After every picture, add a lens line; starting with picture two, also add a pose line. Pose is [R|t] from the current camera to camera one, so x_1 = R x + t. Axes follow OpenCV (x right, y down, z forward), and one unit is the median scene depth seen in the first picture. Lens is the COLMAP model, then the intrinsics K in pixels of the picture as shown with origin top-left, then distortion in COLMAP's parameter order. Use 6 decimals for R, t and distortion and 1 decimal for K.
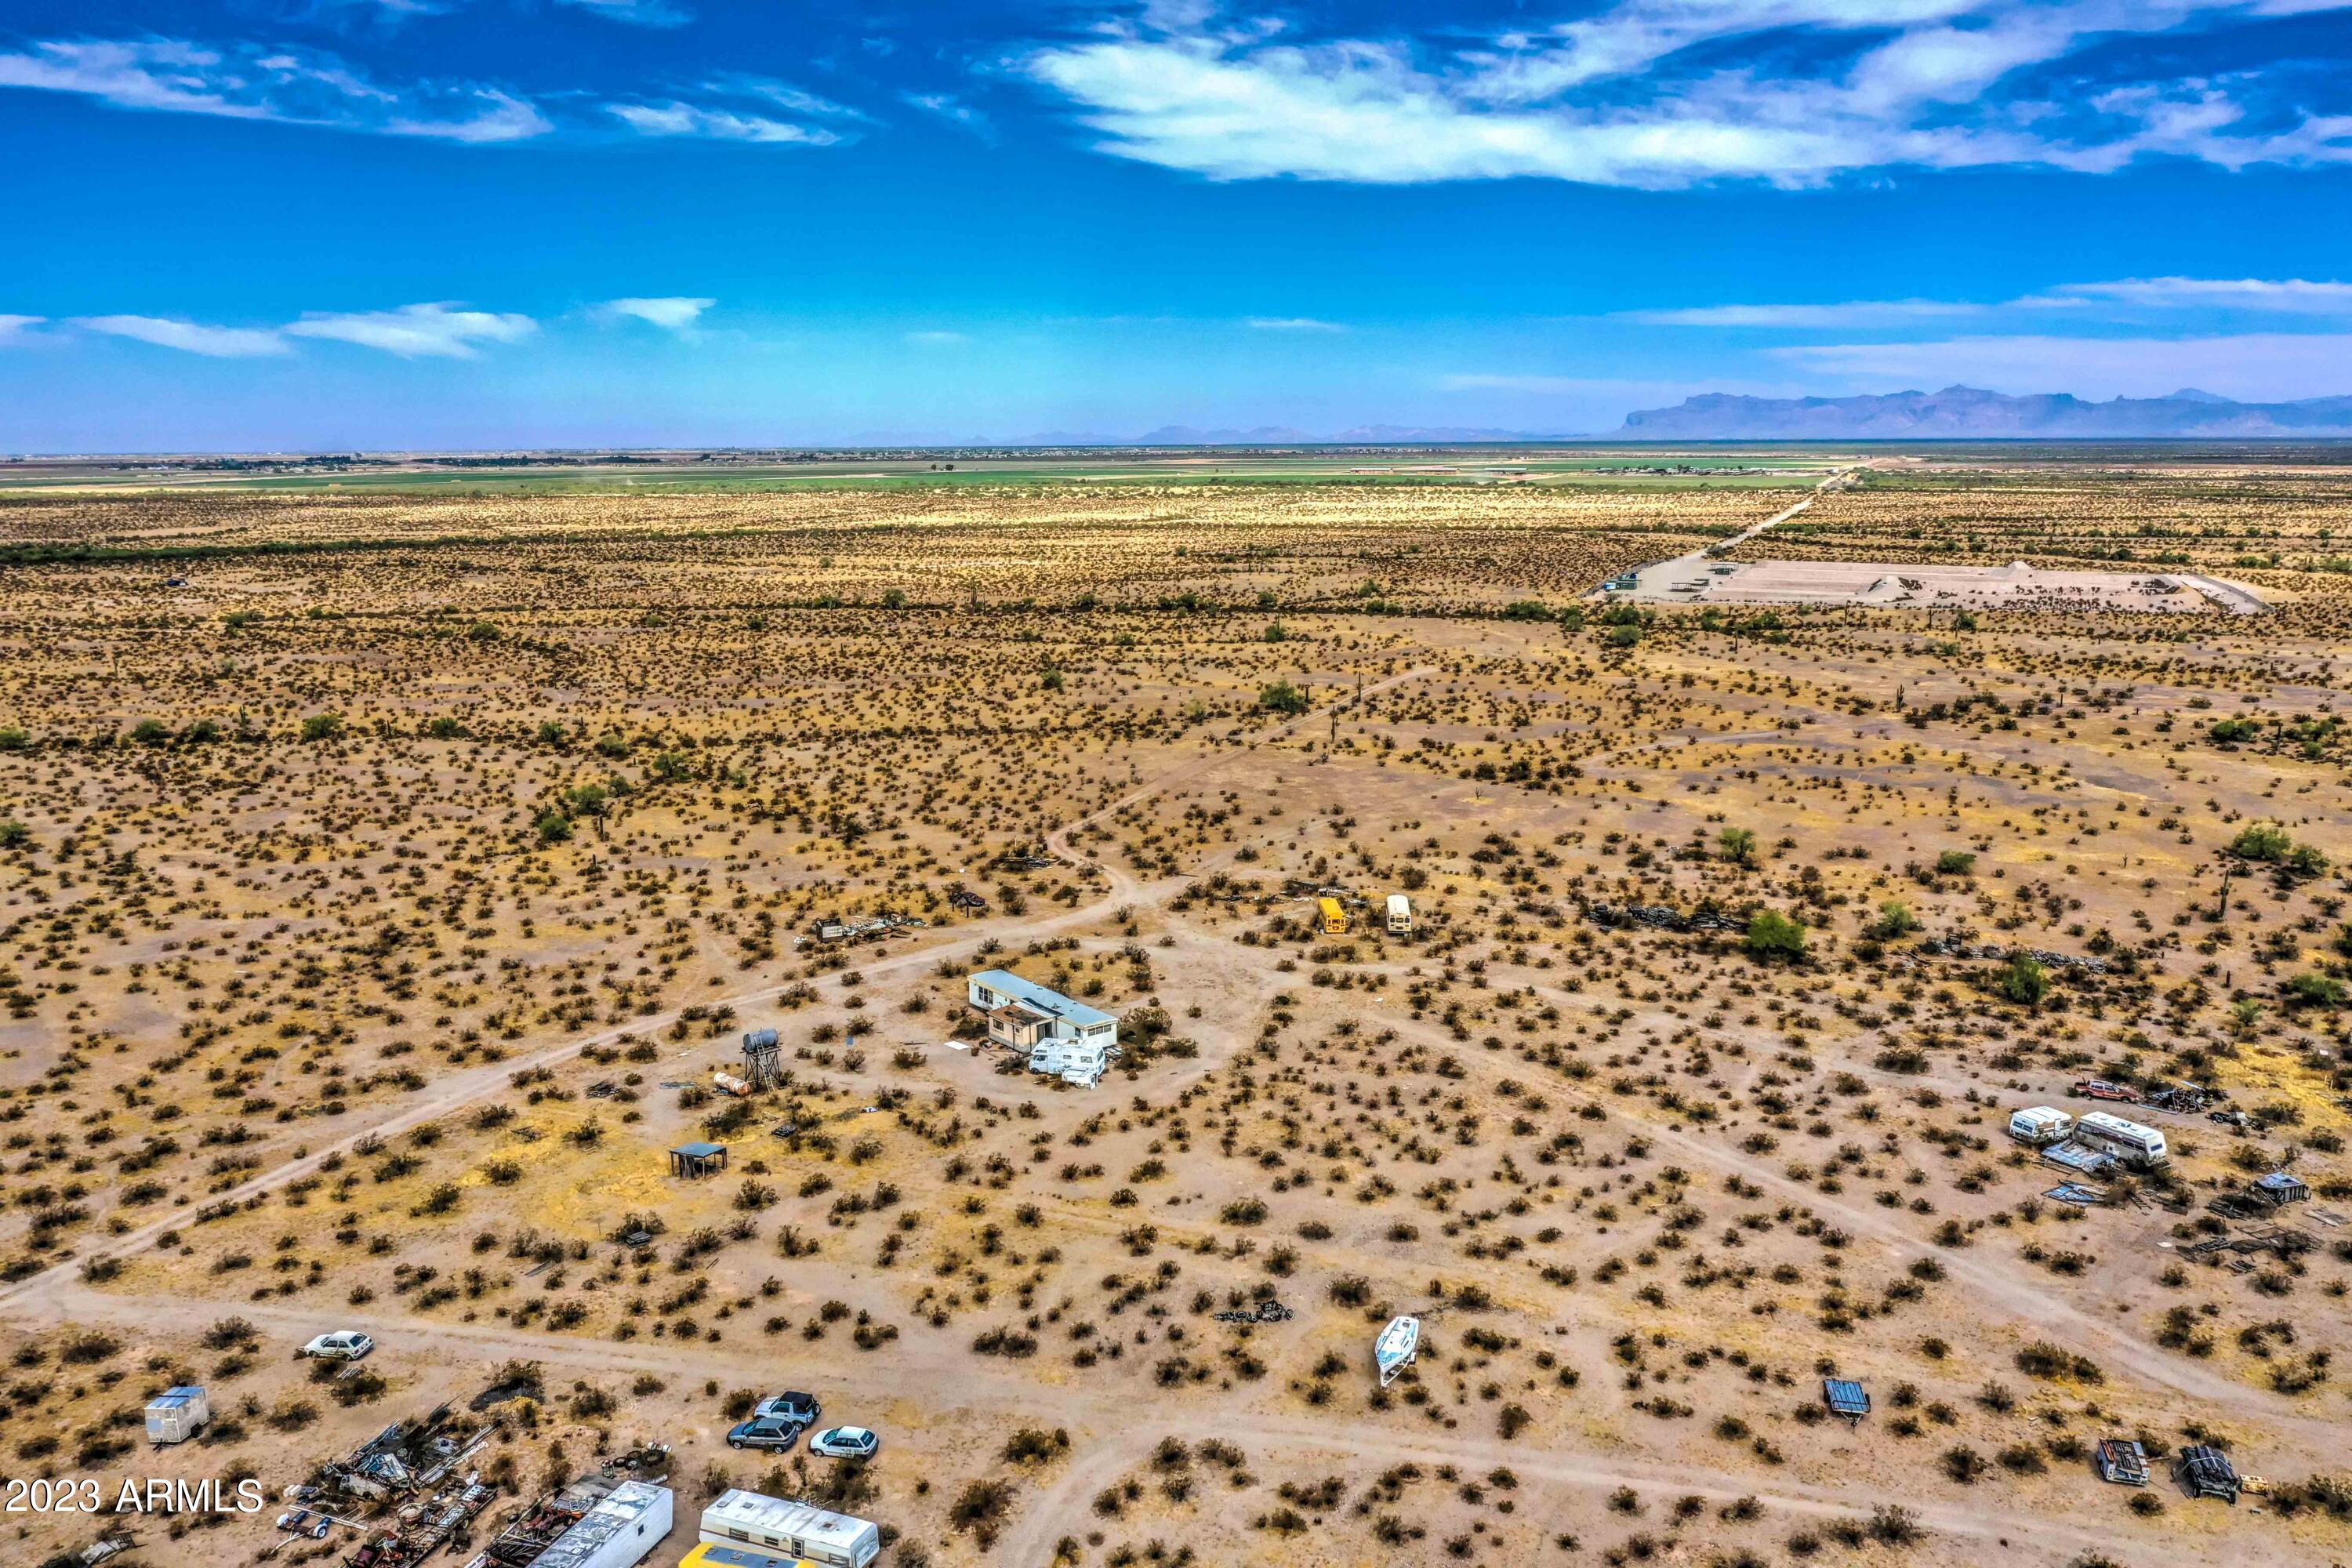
lens RADIAL K [[1831.5, 0, 1170.1], [0, 1831.5, 771.8], [0, 0, 1]] dist [-0.003393, -0.006354]
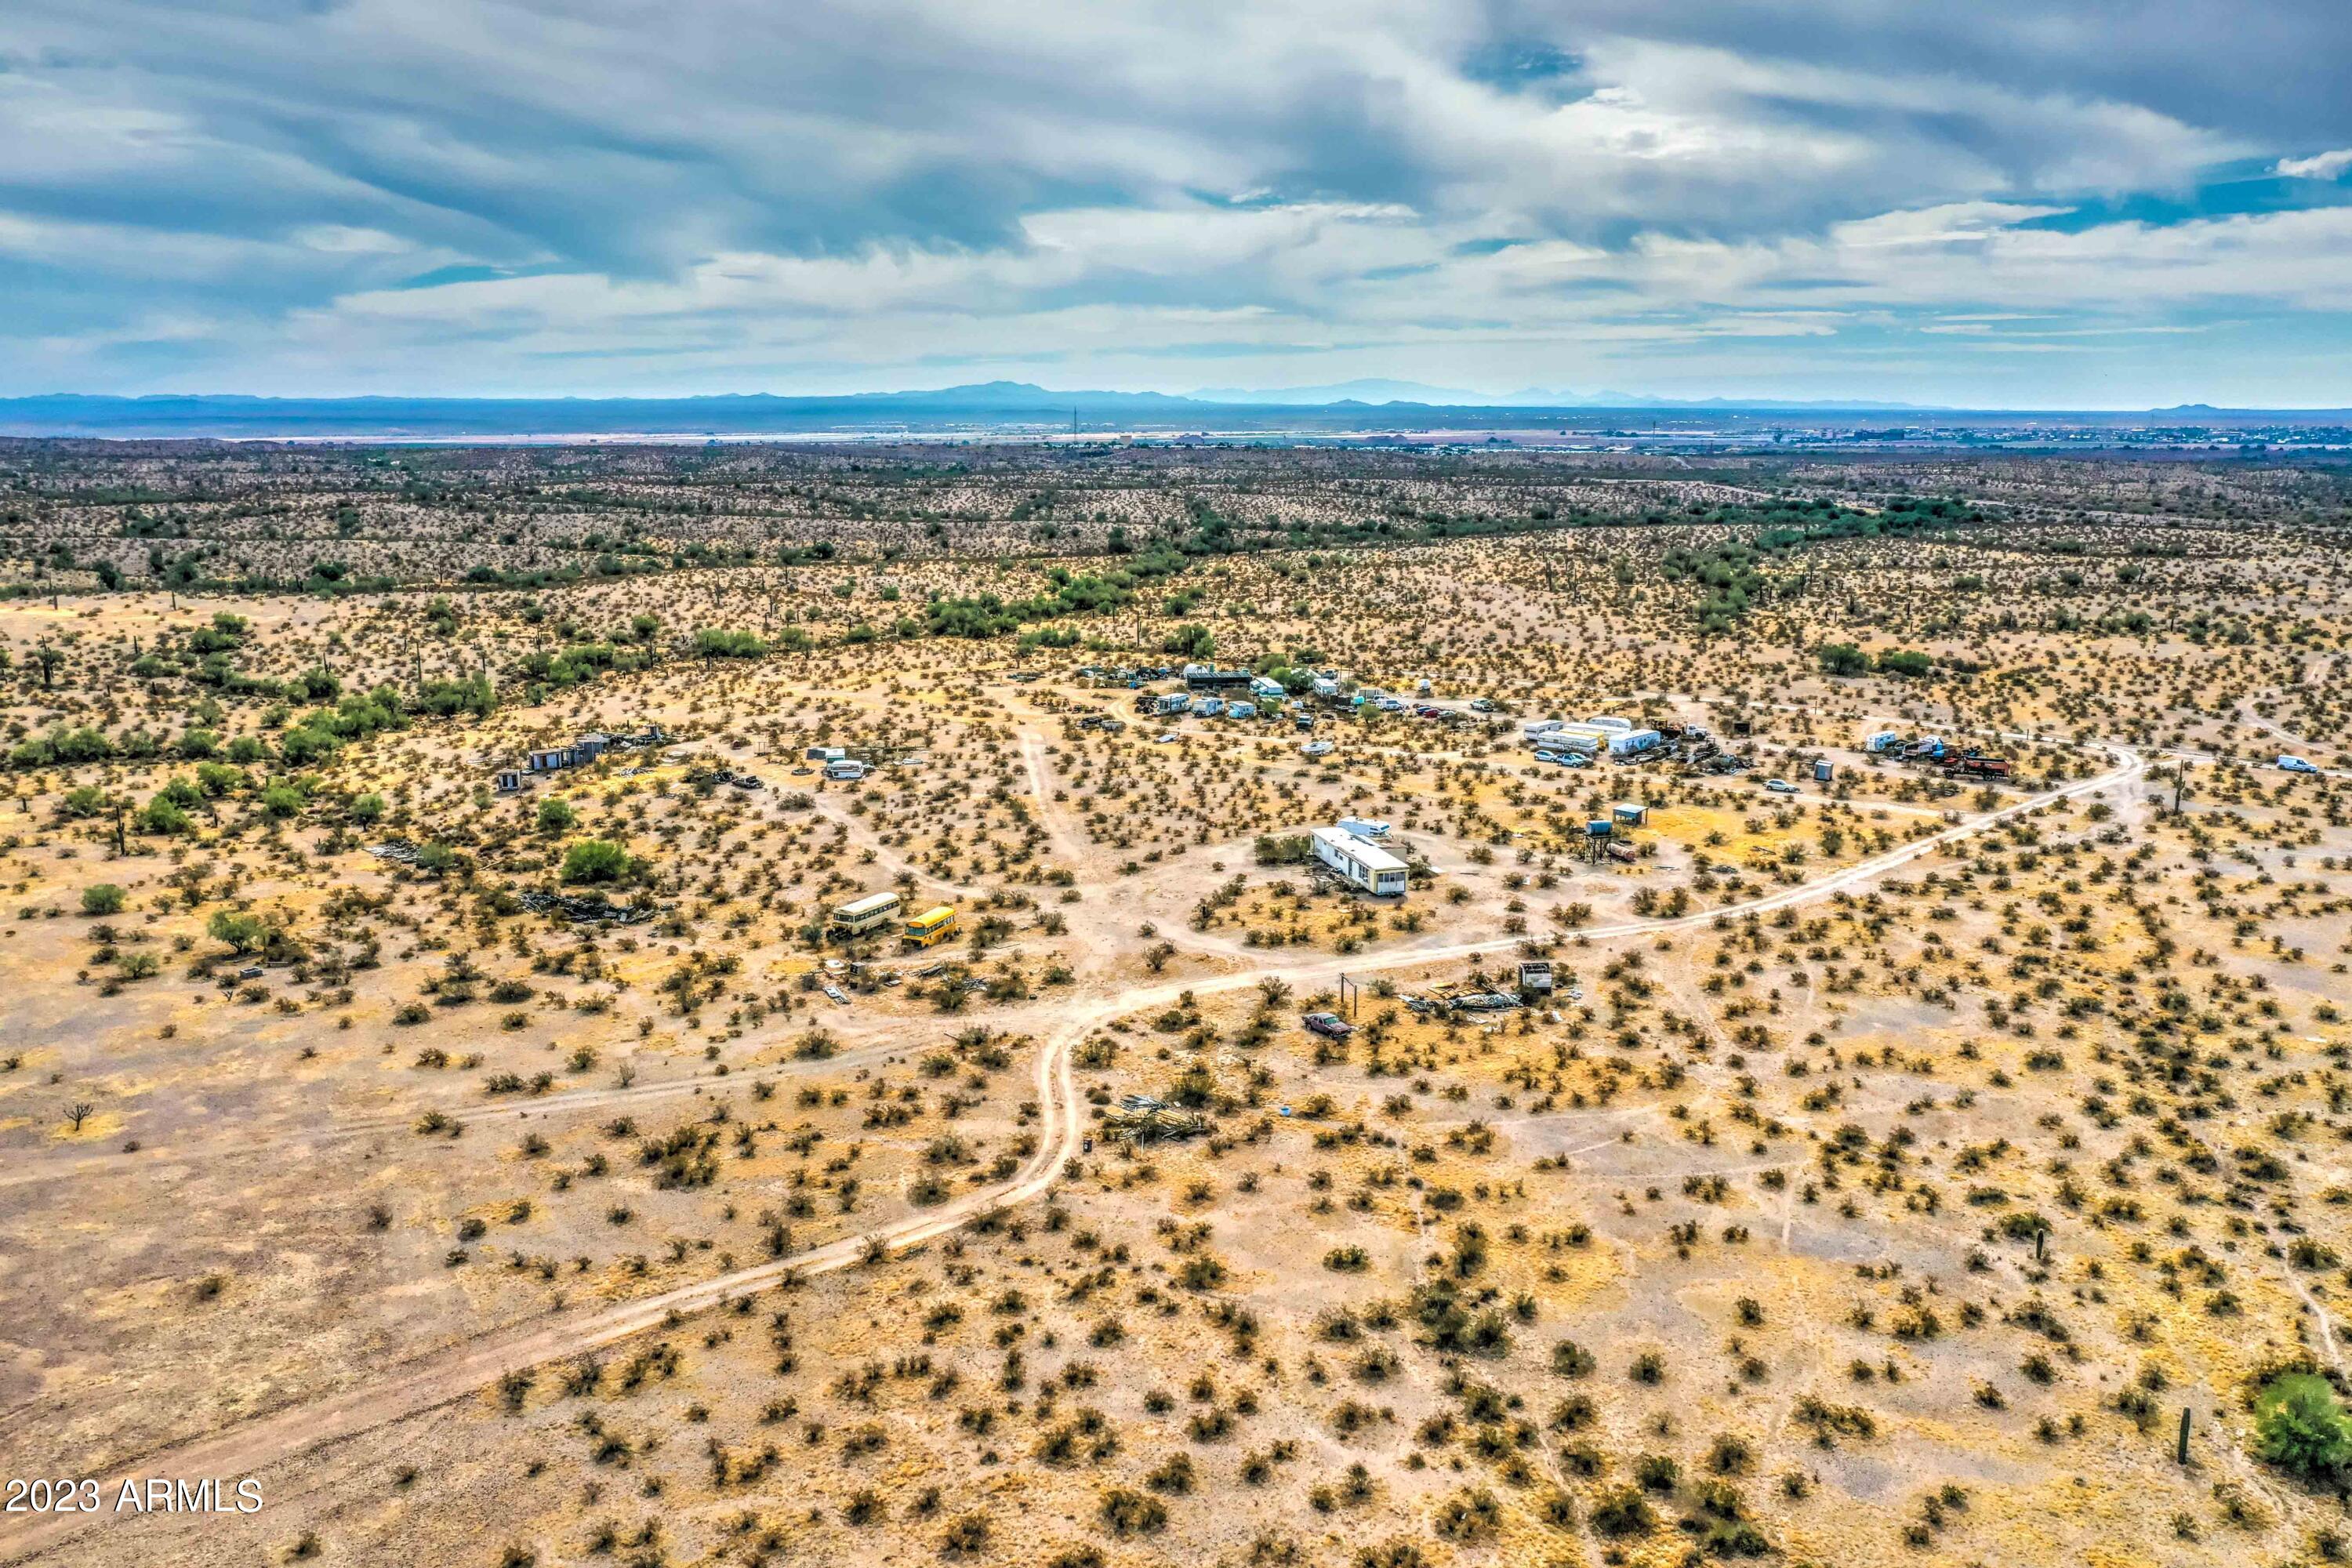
lens RADIAL K [[1859.6, 0, 1175.7], [0, 1859.6, 785.0], [0, 0, 1]] dist [-0.014034, -0.005379]
pose [[-0.924660, -0.069252, 0.374444, -0.386554], [0.074218, 0.931691, 0.355590, -0.323883], [-0.373491, 0.356590, -0.856357, 1.968210]]
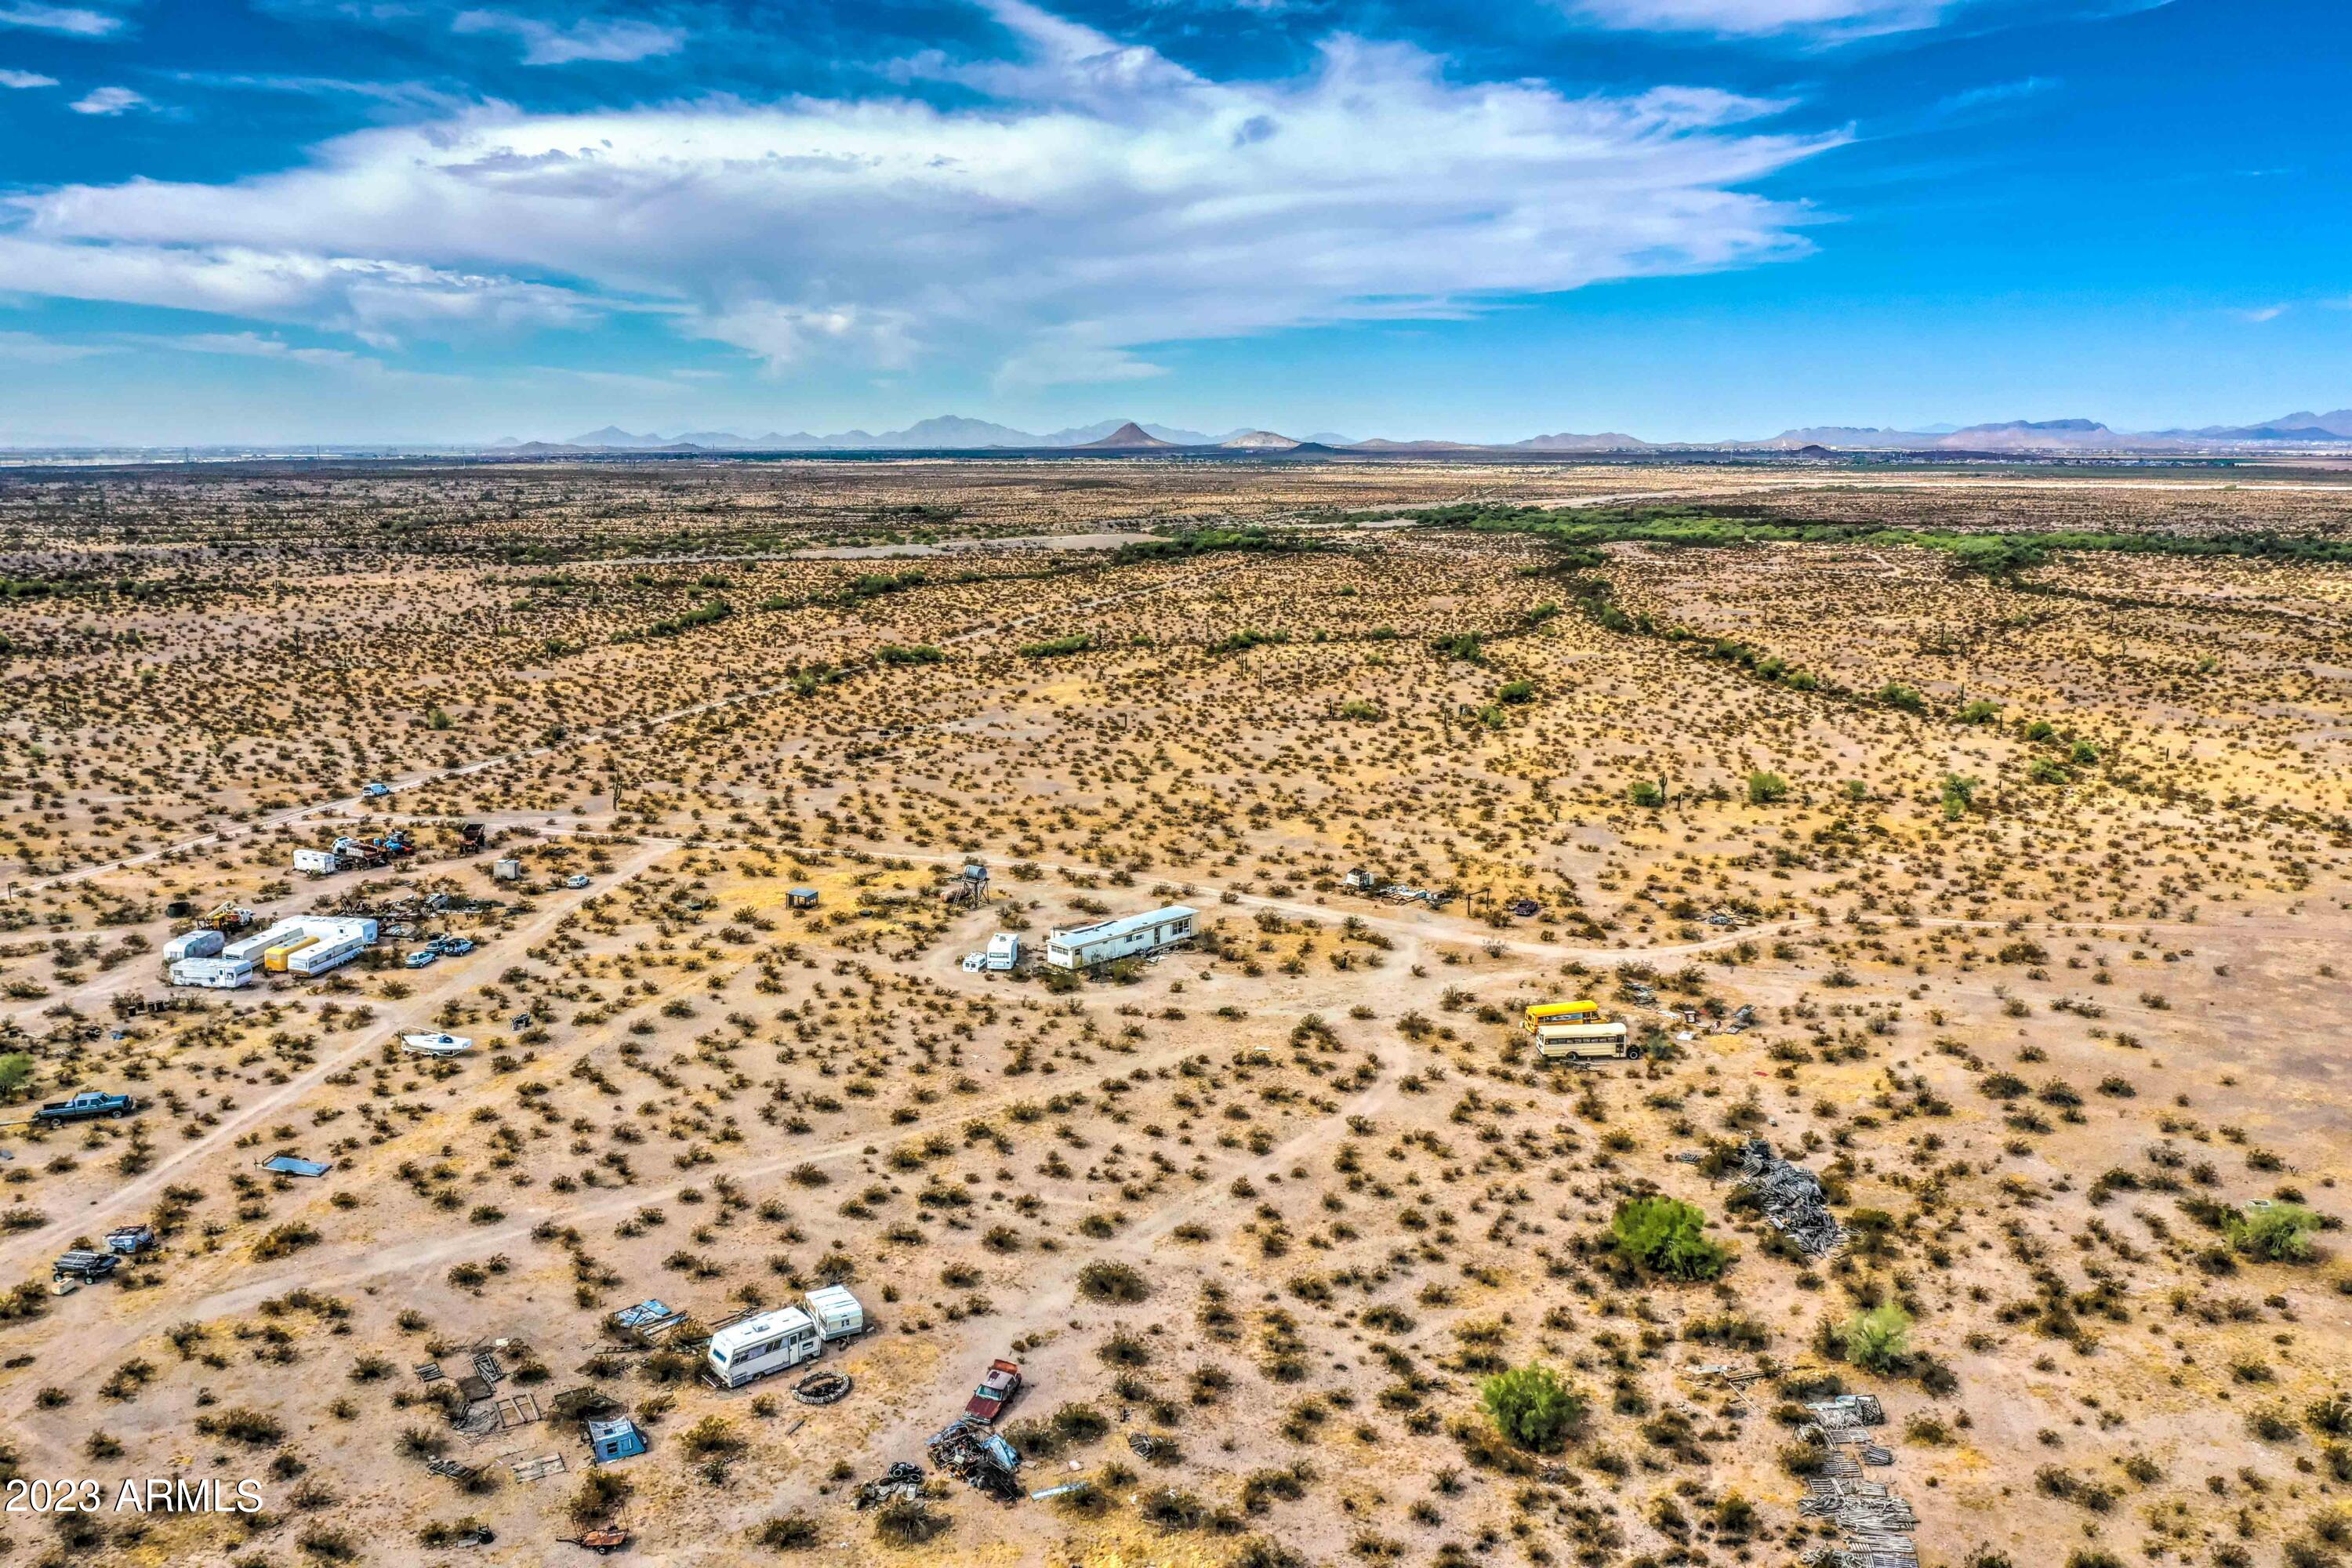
lens RADIAL K [[1836.0, 0, 1174.6], [0, 1836.0, 787.8], [0, 0, 1]] dist [-0.015492, 0.000294]
pose [[0.148901, 0.186902, -0.971028, 1.000317], [-0.180241, 0.970655, 0.159191, -0.144293], [0.972287, 0.151315, 0.178218, 0.795671]]
